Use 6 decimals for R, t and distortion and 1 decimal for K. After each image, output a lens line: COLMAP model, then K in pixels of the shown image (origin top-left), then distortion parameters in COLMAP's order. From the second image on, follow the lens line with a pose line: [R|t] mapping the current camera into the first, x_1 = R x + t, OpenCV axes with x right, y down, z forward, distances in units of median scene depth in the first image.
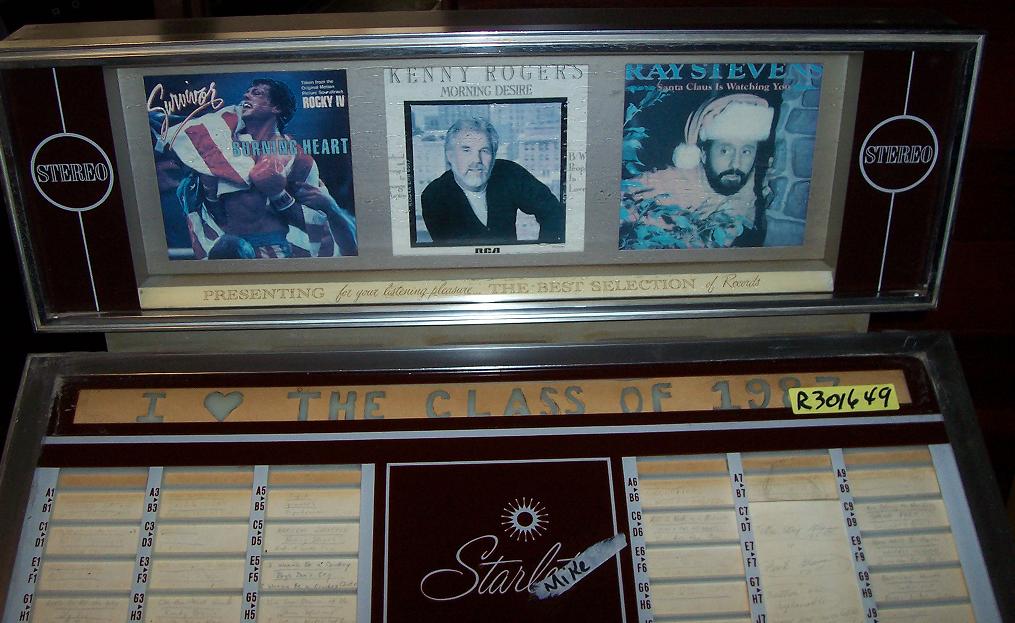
lens RADIAL K [[1148.9, 0, 505.0], [0, 1148.9, 302.9], [0, 0, 1]] dist [-0.162989, 0.000000]
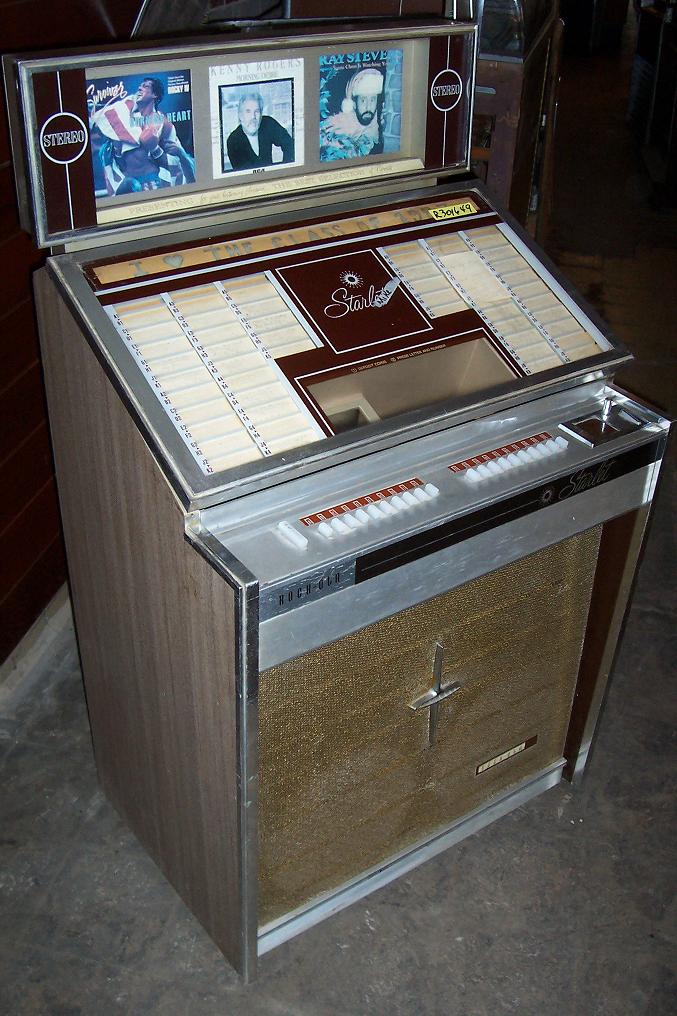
lens RADIAL K [[1041.6, 0, 338.6], [0, 1041.6, 511.1], [0, 0, 1]] dist [-0.099945, 0.000000]
pose [[0.848385, -0.269688, 0.455534, -0.833267], [0.225071, 0.962614, 0.150722, 0.267602], [-0.479152, -0.025343, 0.877366, -0.524207]]
